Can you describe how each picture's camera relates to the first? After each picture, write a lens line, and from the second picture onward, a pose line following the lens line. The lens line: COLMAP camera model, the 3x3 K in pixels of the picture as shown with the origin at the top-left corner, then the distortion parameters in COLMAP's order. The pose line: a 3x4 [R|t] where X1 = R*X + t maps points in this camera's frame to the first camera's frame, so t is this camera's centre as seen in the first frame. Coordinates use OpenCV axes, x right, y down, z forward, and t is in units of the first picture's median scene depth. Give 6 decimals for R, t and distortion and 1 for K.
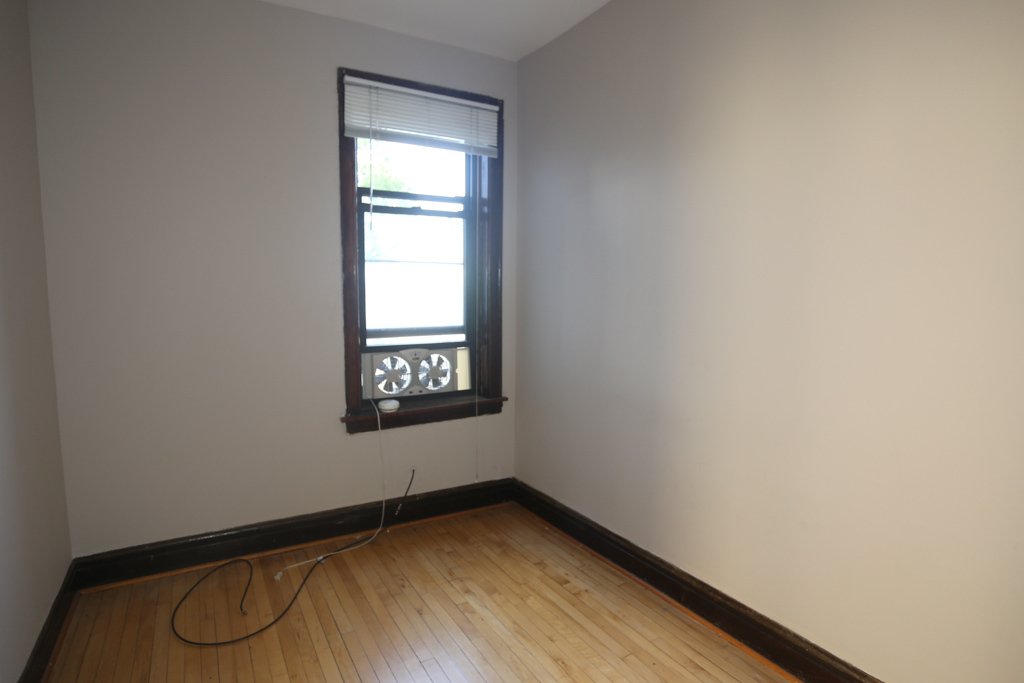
lens RADIAL K [[528.4, 0, 512.0], [0, 528.4, 341.5], [0, 0, 1]] dist [-0.082253, 0.038296]
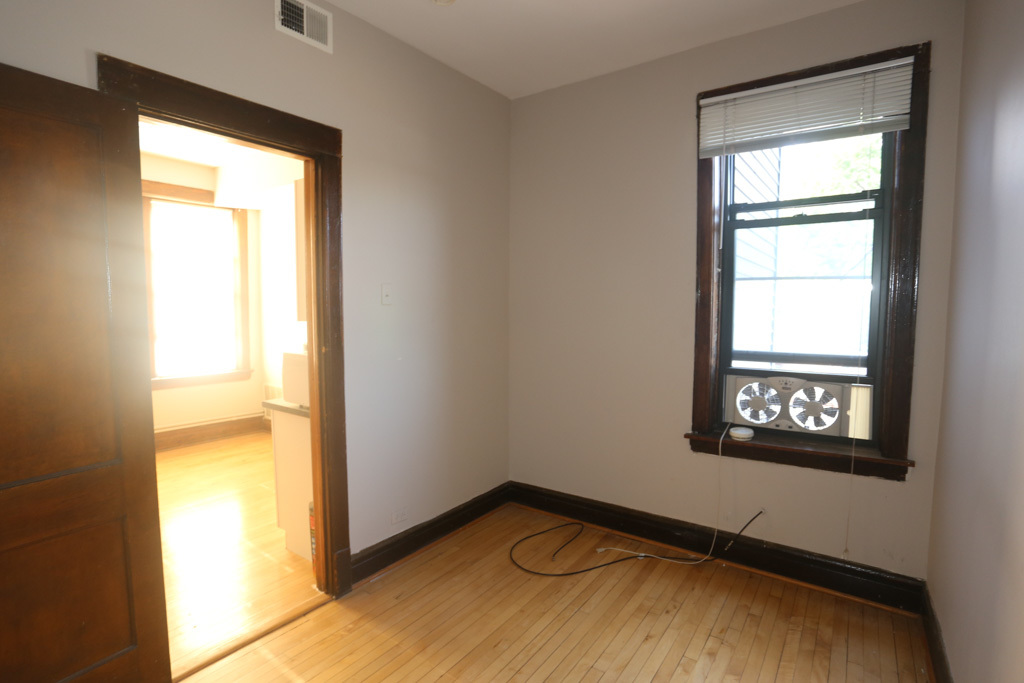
lens RADIAL K [[514.2, 0, 512.0], [0, 514.2, 341.5], [0, 0, 1]] dist [-0.079389, 0.032167]
pose [[0.395906, 0.059353, -0.916371, 0.416781], [-0.088282, 0.995747, 0.026353, -0.028177], [0.914037, 0.070466, 0.399462, 0.260784]]
